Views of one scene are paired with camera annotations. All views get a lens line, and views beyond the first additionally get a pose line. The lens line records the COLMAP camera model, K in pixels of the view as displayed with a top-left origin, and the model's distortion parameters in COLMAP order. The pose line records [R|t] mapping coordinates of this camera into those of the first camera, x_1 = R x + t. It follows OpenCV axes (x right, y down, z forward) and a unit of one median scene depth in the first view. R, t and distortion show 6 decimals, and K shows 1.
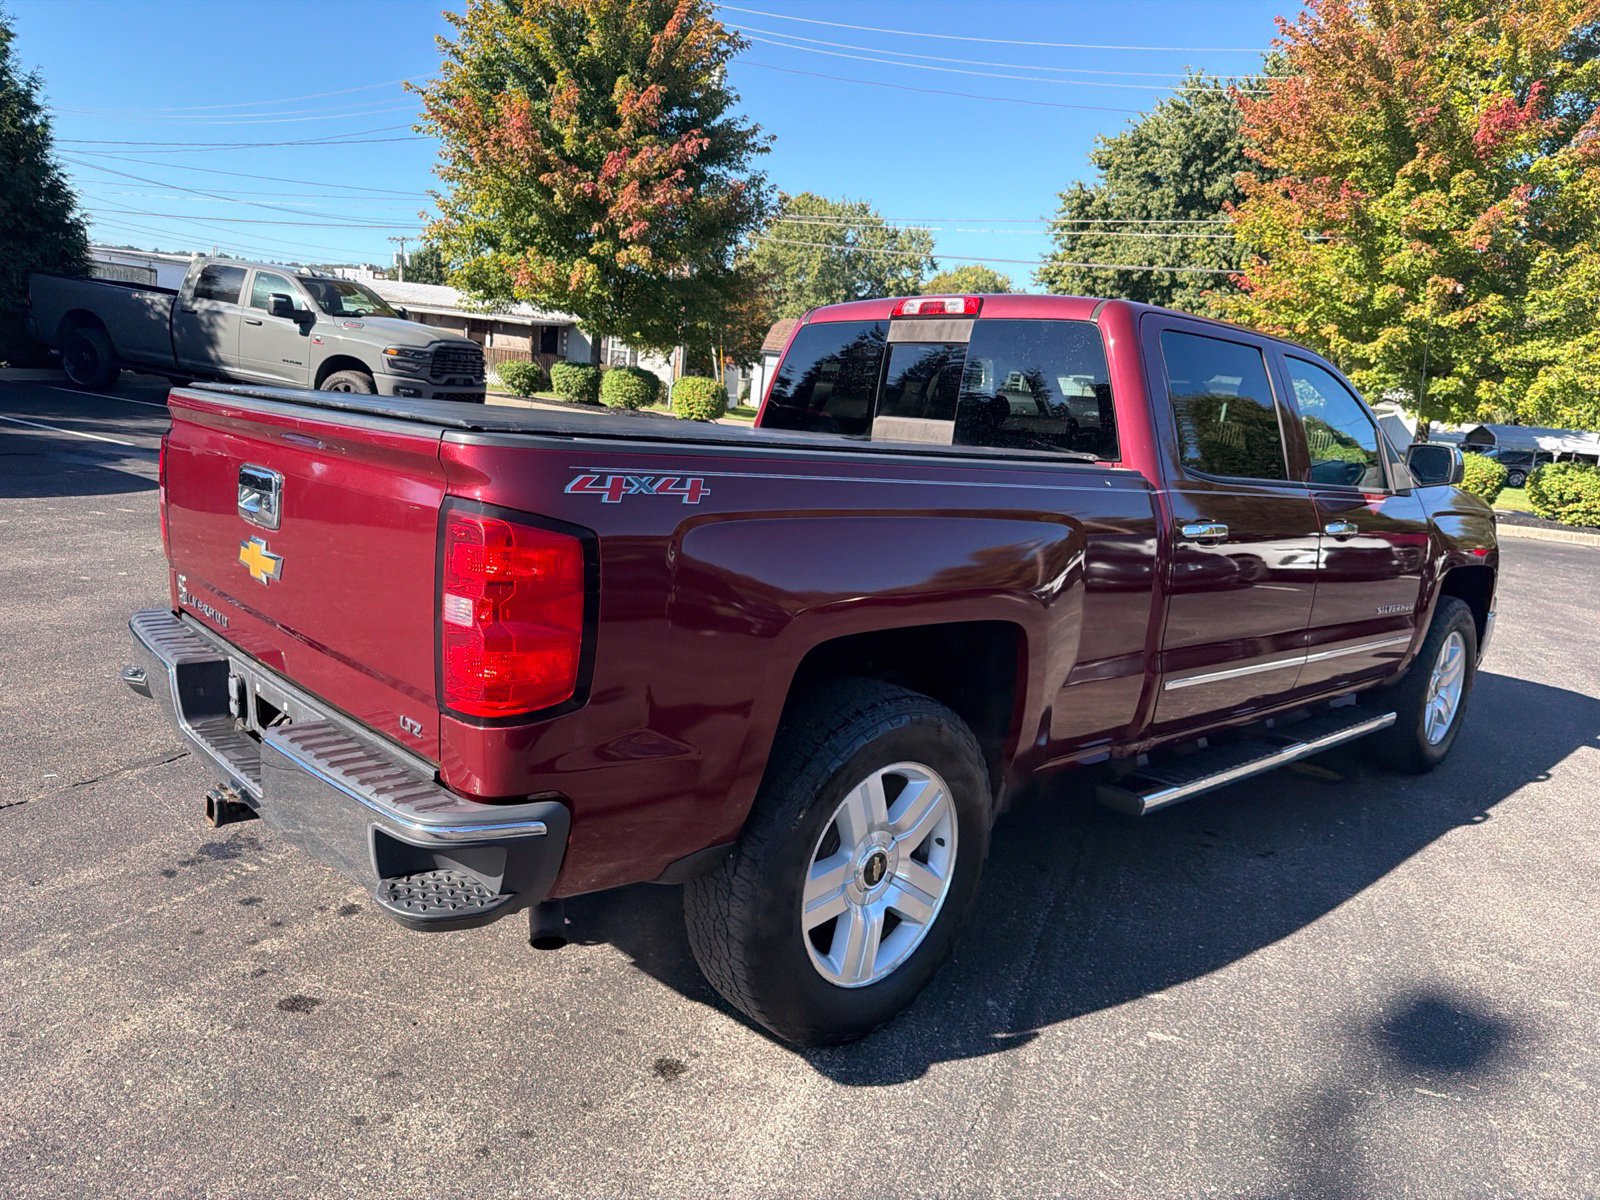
lens RADIAL K [[1137.0, 0, 779.3], [0, 1137.0, 593.4], [0, 0, 1]] dist [0.017492, -0.028218]
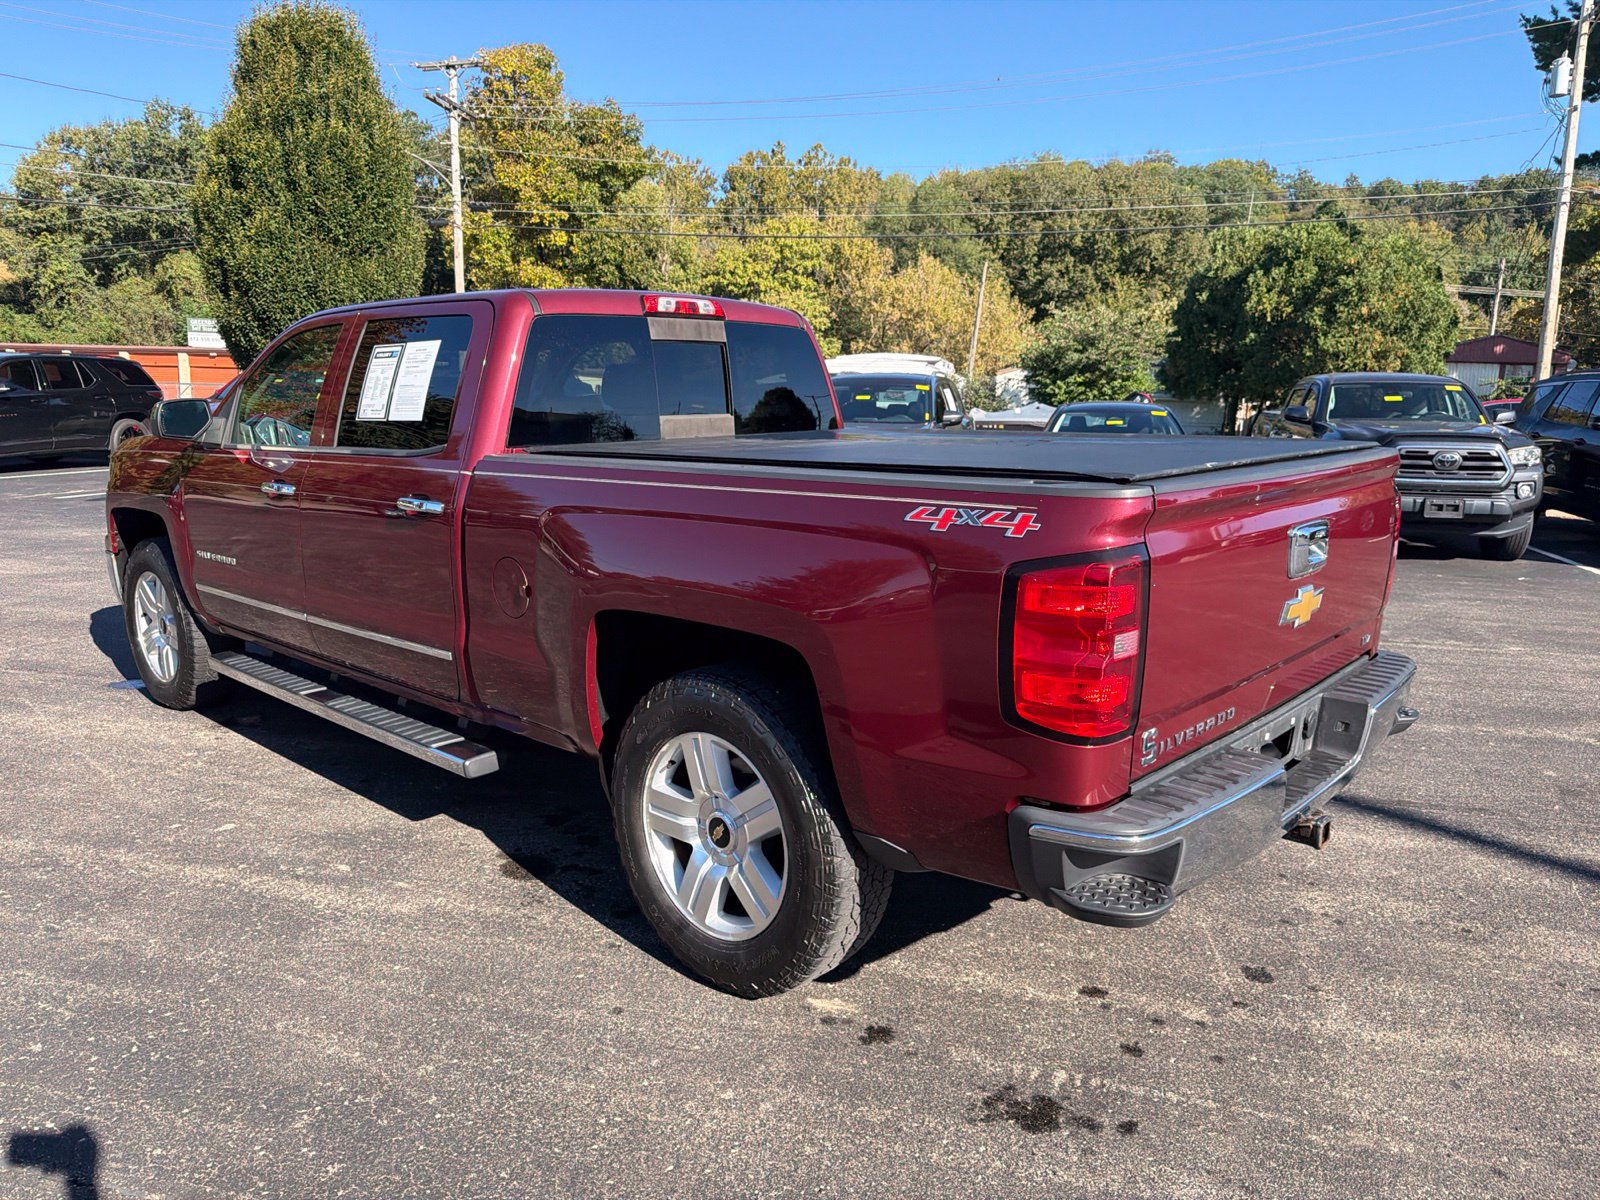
lens RADIAL K [[1137.0, 0, 797.8], [0, 1137.0, 617.4], [0, 0, 1]] dist [0.017492, -0.028218]
pose [[-0.089221, -0.277722, 0.956509, -0.207254], [0.154017, 0.944941, 0.288730, -0.058314], [-0.984032, 0.173079, -0.041535, 0.215813]]
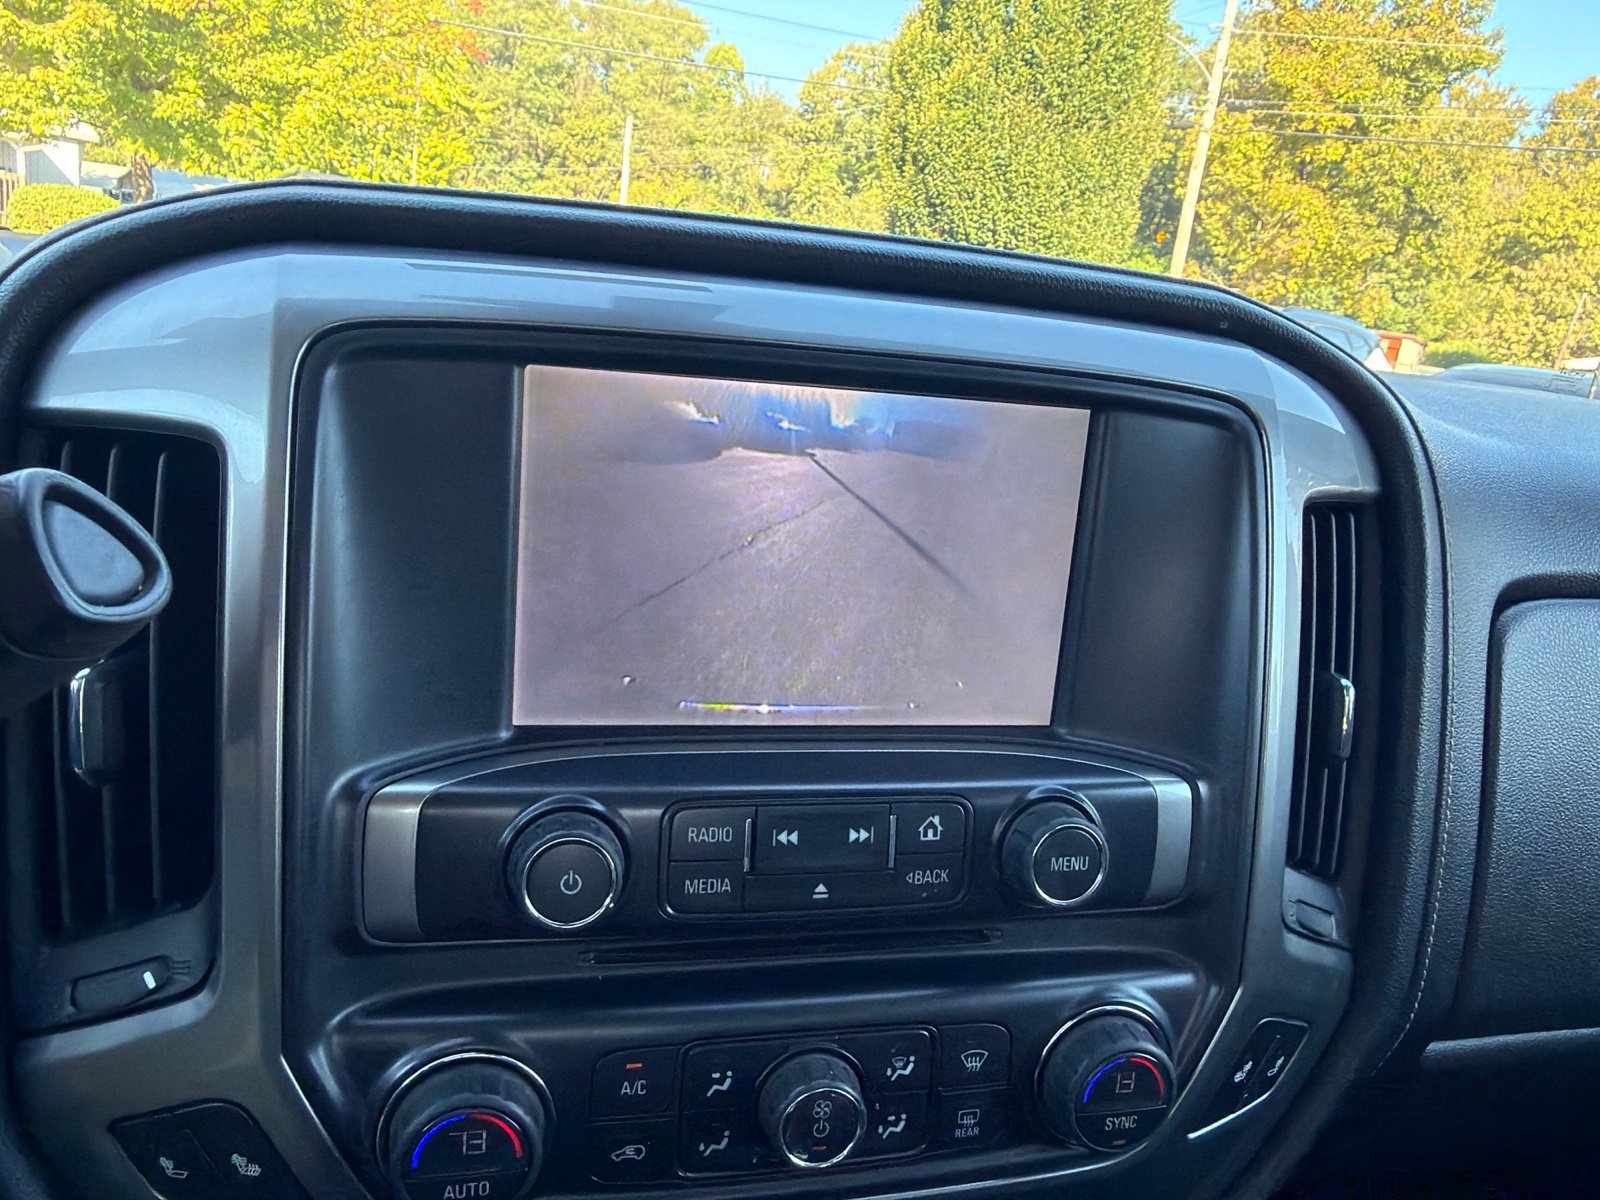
lens RADIAL K [[1137.0, 0, 788.5], [0, 1137.0, 602.0], [0, 0, 1]] dist [0.017492, -0.028218]
pose [[0.482482, -0.261459, 0.835973, 0.085569], [0.071797, 0.963003, 0.259751, -0.037874], [-0.872958, -0.065305, 0.483404, 0.282122]]
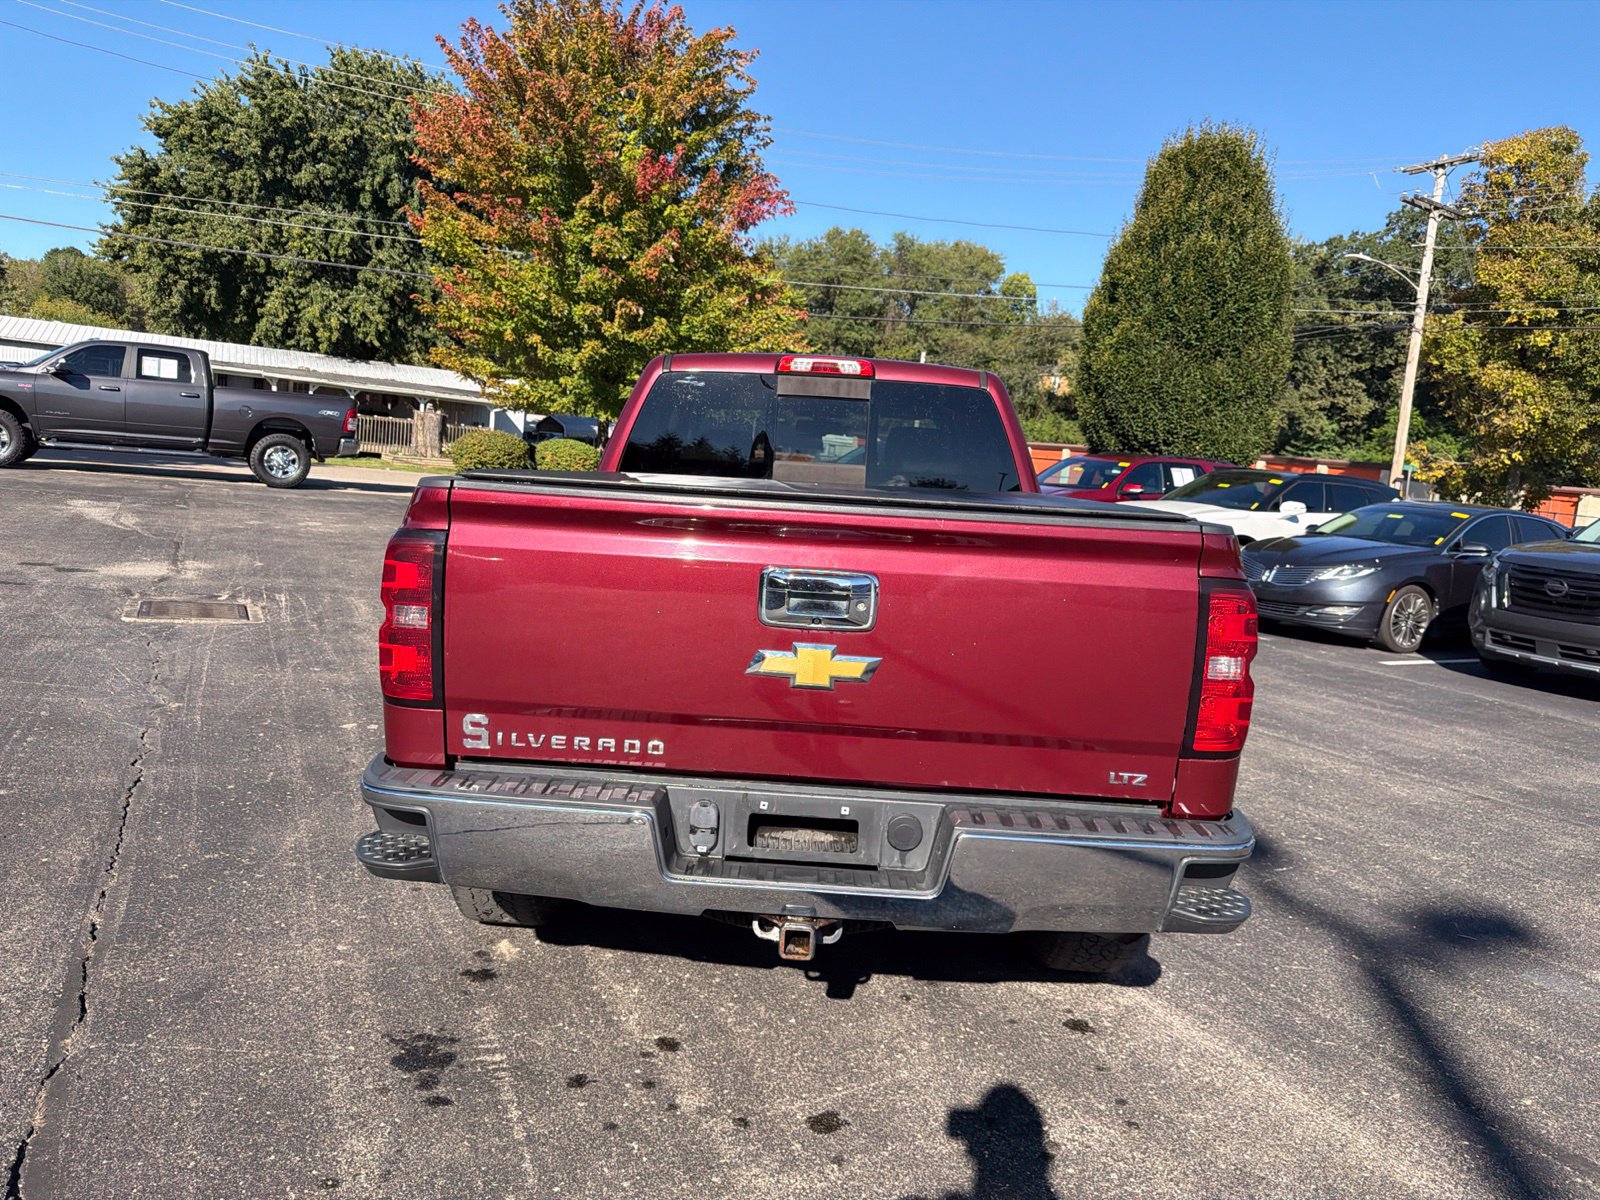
lens RADIAL K [[1137.0, 0, 788.9], [0, 1137.0, 600.9], [0, 0, 1]] dist [0.017492, -0.028218]
pose [[0.693606, -0.125396, 0.709356, -0.159451], [0.112606, 0.991501, 0.065166, -0.020947], [-0.711499, 0.034678, 0.701831, 0.050050]]
